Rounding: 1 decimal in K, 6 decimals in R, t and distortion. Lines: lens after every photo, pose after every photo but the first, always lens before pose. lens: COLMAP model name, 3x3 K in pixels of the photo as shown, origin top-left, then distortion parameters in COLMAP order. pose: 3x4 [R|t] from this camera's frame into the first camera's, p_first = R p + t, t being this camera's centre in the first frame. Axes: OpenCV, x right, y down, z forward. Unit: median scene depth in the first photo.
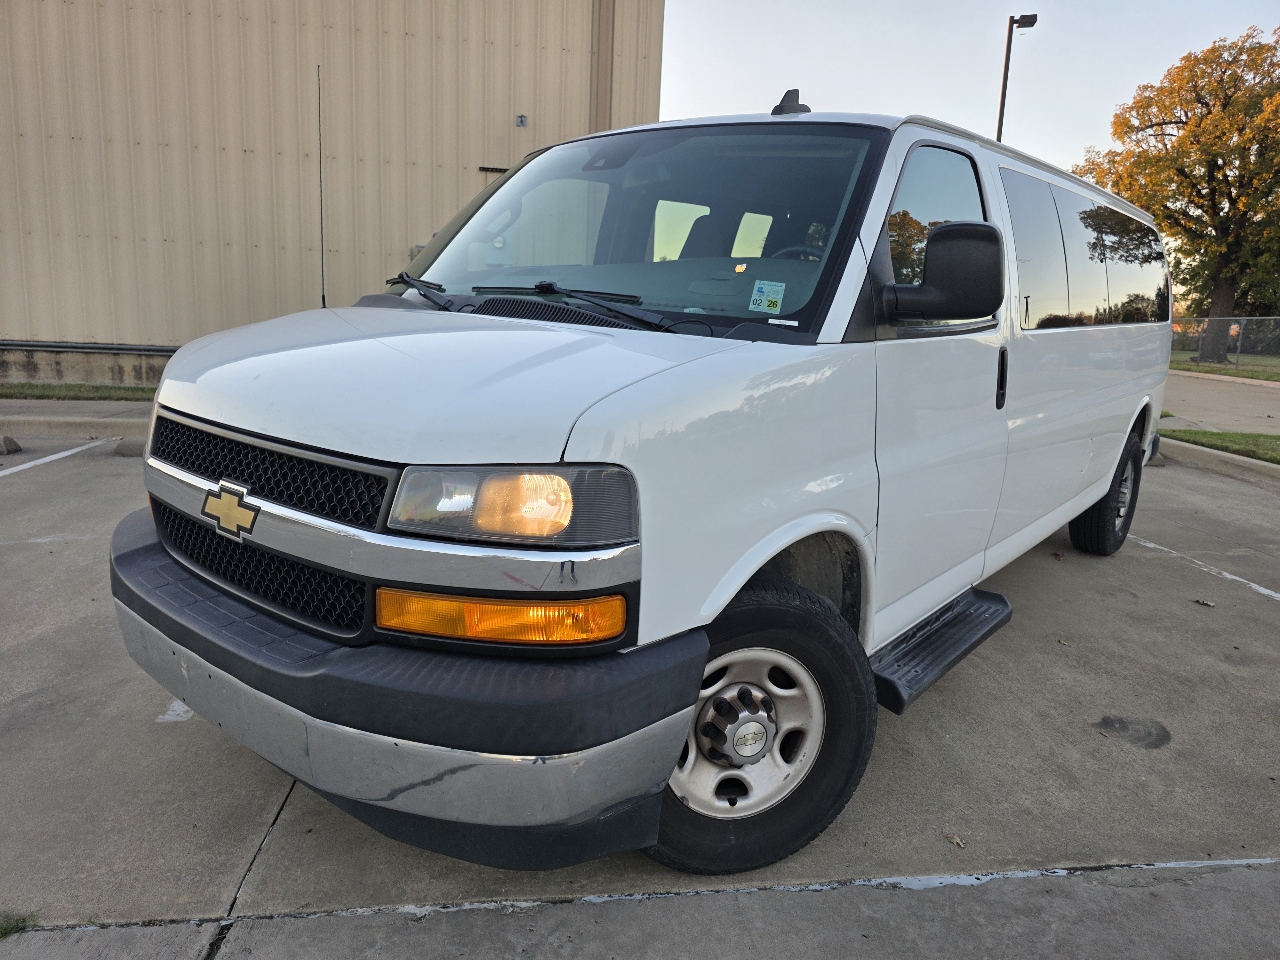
lens RADIAL K [[856.2, 0, 651.8], [0, 856.2, 480.7], [0, 0, 1]] dist [0.045095, -0.040282]
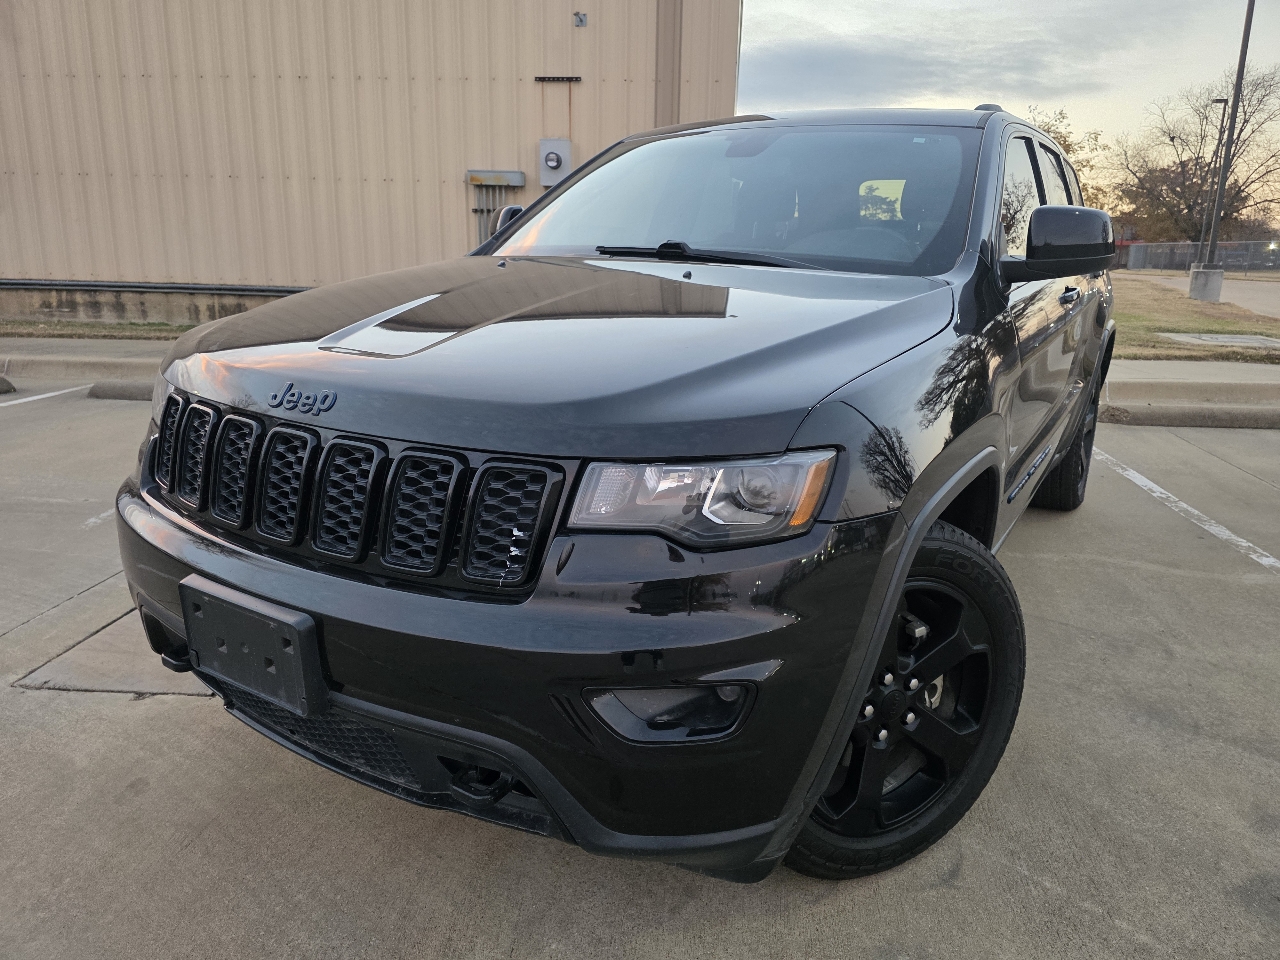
lens RADIAL K [[851.3, 0, 654.9], [0, 851.3, 471.6], [0, 0, 1]] dist [0.057592, -0.053146]
pose [[0.970912, 0.034680, -0.236913, 0.152085], [-0.020269, 0.997808, 0.062997, -0.013443], [0.238578, -0.056362, 0.969486, 0.141612]]
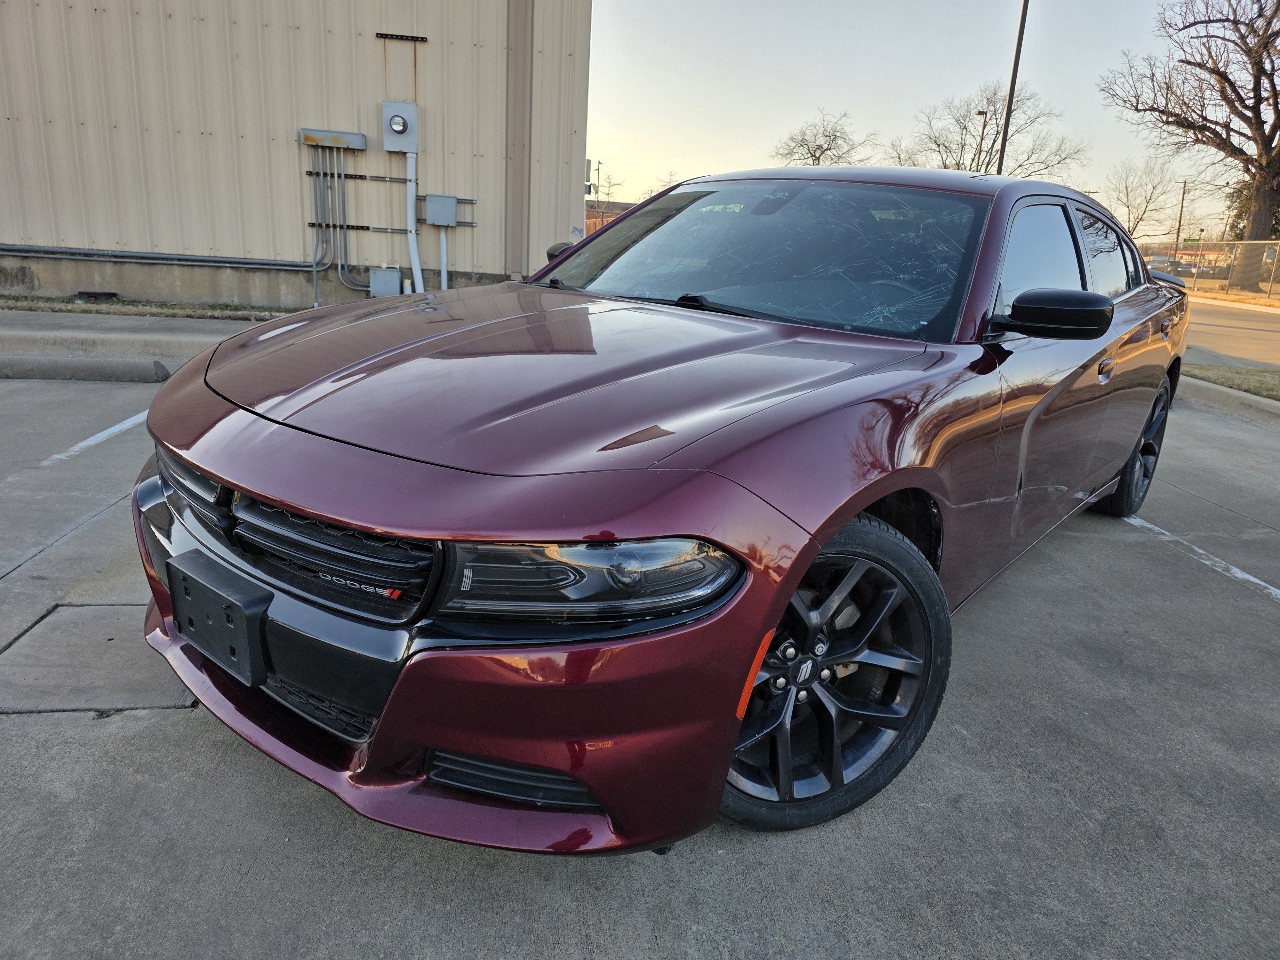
lens RADIAL K [[850.1, 0, 640.0], [0, 850.1, 480.0], [0, 0, 1]] dist [0.042465, -0.036358]
pose [[0.999420, 0.022017, -0.025981, 0.091096], [-0.019619, 0.995819, 0.089217, -0.010294], [0.027836, -0.088656, 0.995673, 0.138634]]
